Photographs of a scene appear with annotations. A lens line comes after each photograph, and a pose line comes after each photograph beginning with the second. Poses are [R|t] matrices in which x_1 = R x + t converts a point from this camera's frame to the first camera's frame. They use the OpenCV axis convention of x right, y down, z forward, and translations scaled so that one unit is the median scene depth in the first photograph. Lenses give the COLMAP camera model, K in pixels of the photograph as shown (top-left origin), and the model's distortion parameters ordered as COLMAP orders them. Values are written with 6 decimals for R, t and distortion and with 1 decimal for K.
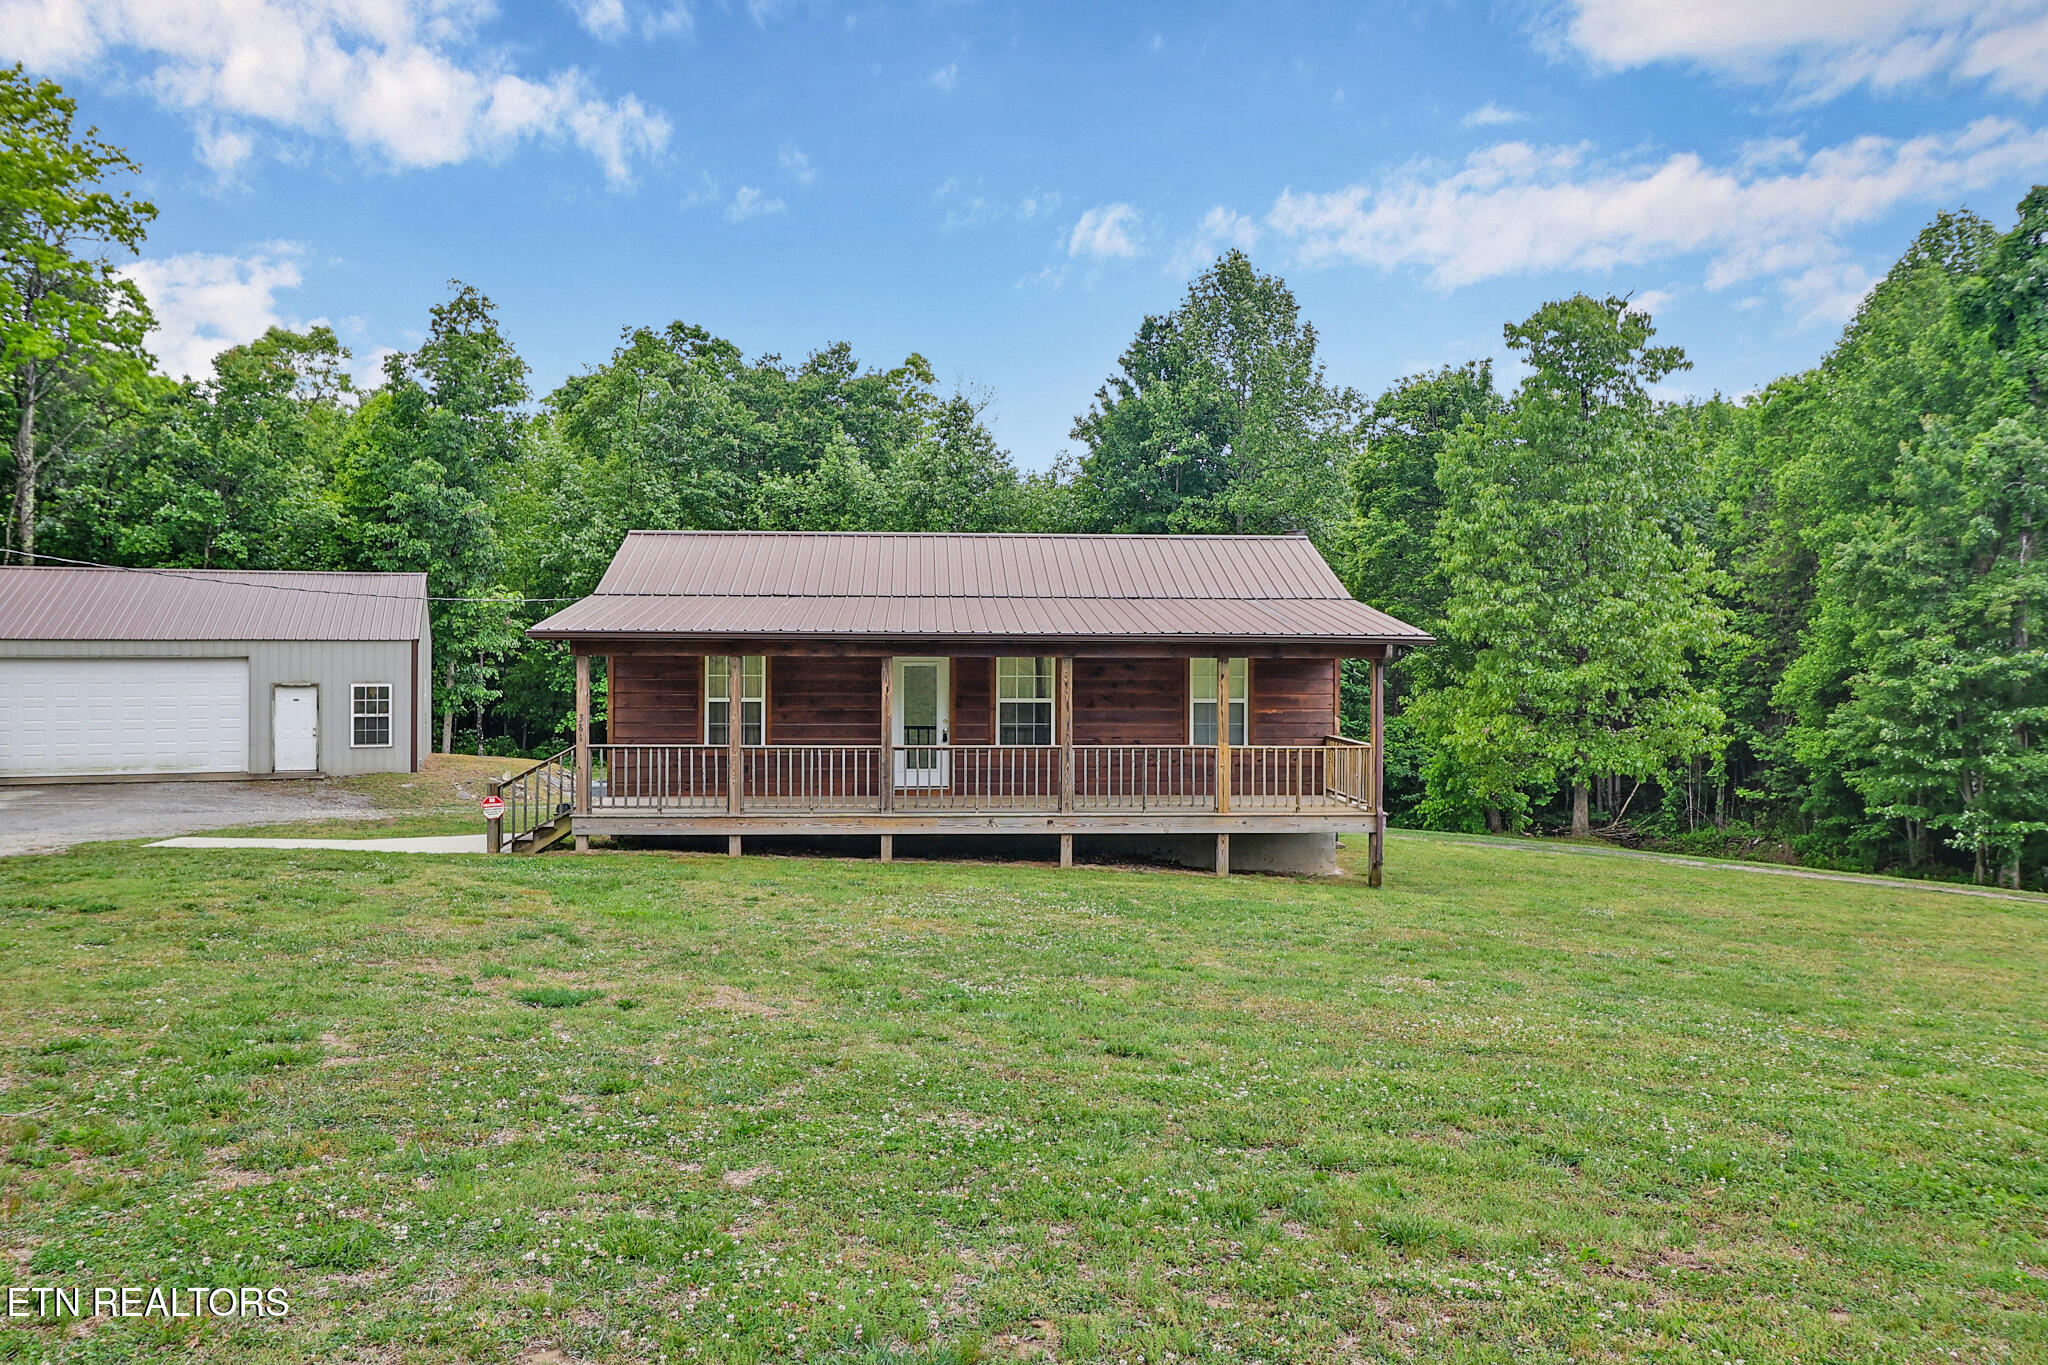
lens RADIAL K [[1479.2, 0, 1025.6], [0, 1479.2, 665.7], [0, 0, 1]] dist [0.003996, 0.001575]
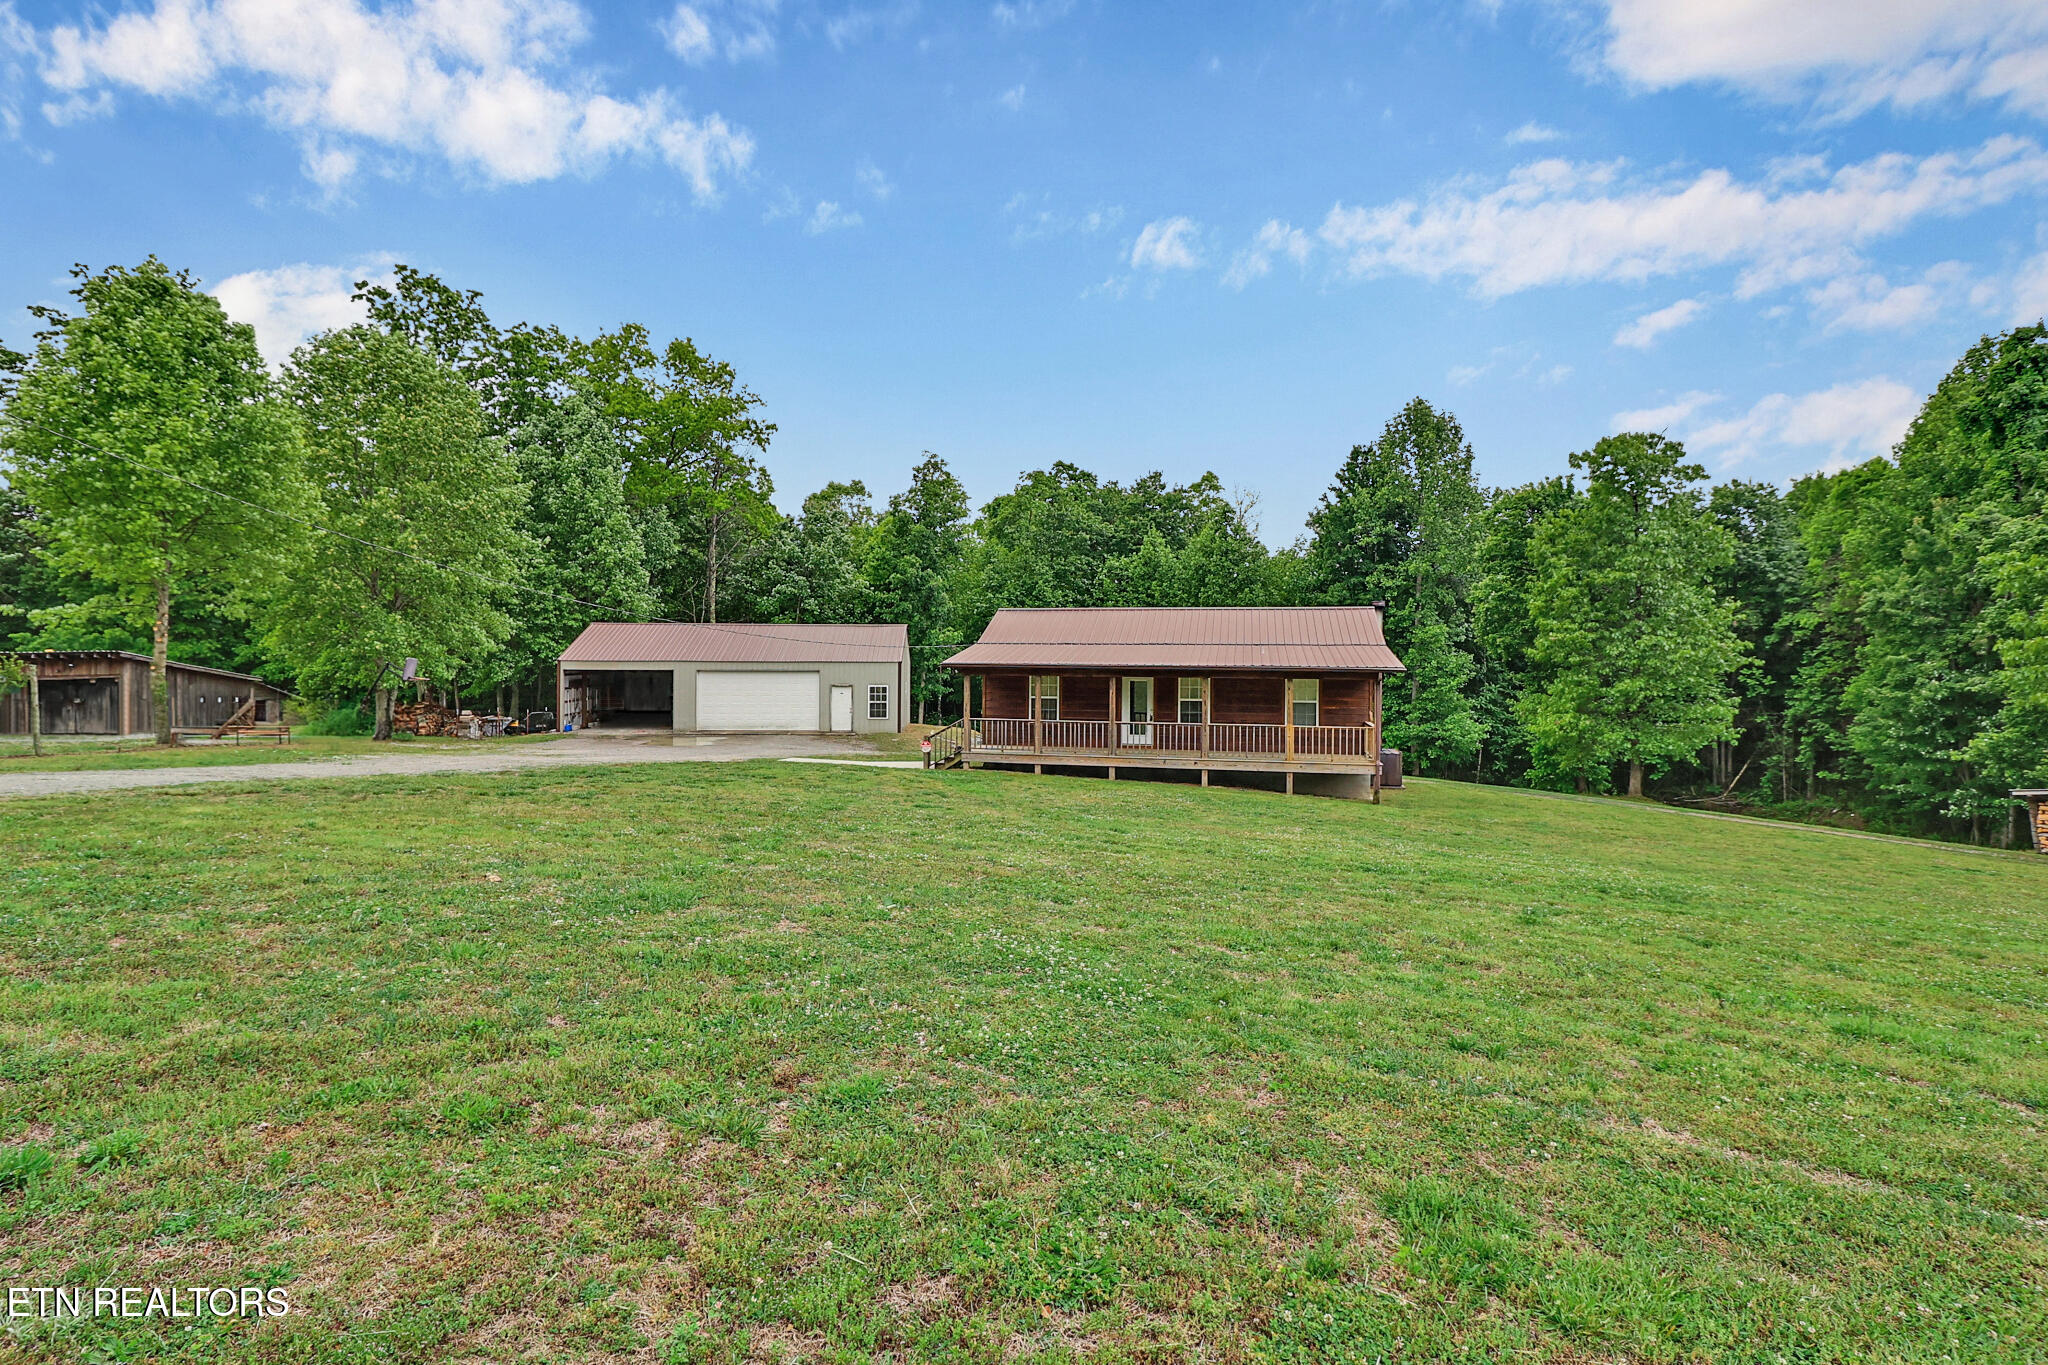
lens RADIAL K [[1033.3, 0, 1024.6], [0, 1033.3, 664.7], [0, 0, 1]] dist [-0.001303, -0.000468]
pose [[0.960208, 0.004969, -0.279242, 0.075150], [-0.006625, 0.999966, -0.004988, -0.006124], [0.279207, 0.006640, 0.960208, -0.152153]]
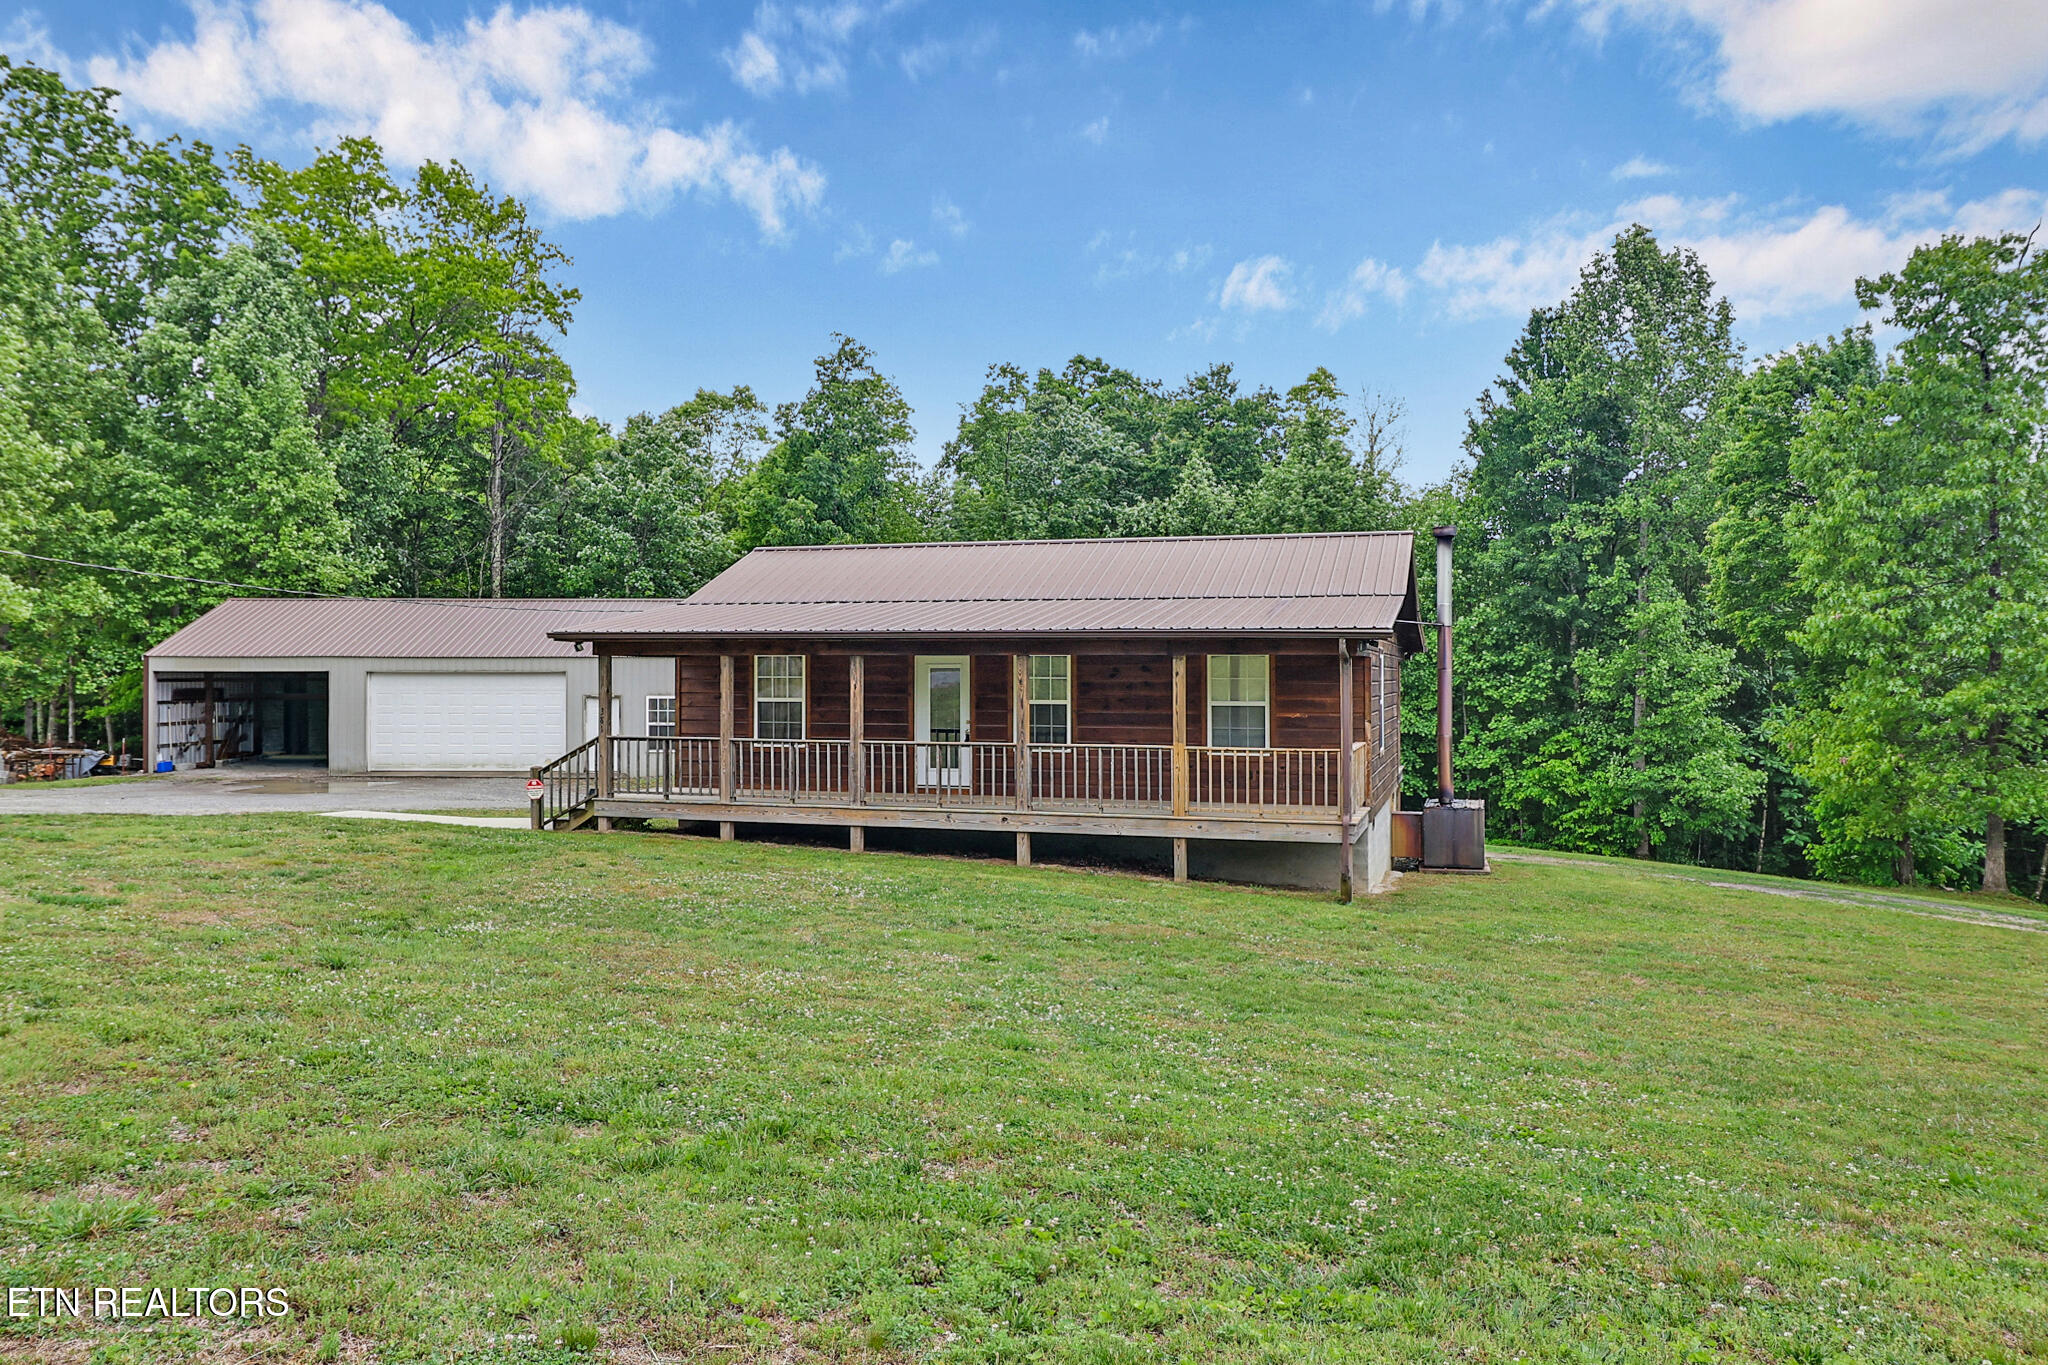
lens RADIAL K [[1504.9, 0, 1024.0], [0, 1504.9, 682.5], [0, 0, 1]] dist [0.002023, 0.006718]
pose [[0.934371, -0.000226, -0.356301, 0.165543], [-0.003987, 0.999931, -0.011090, 0.010146], [0.356279, 0.011783, 0.934305, 0.020588]]
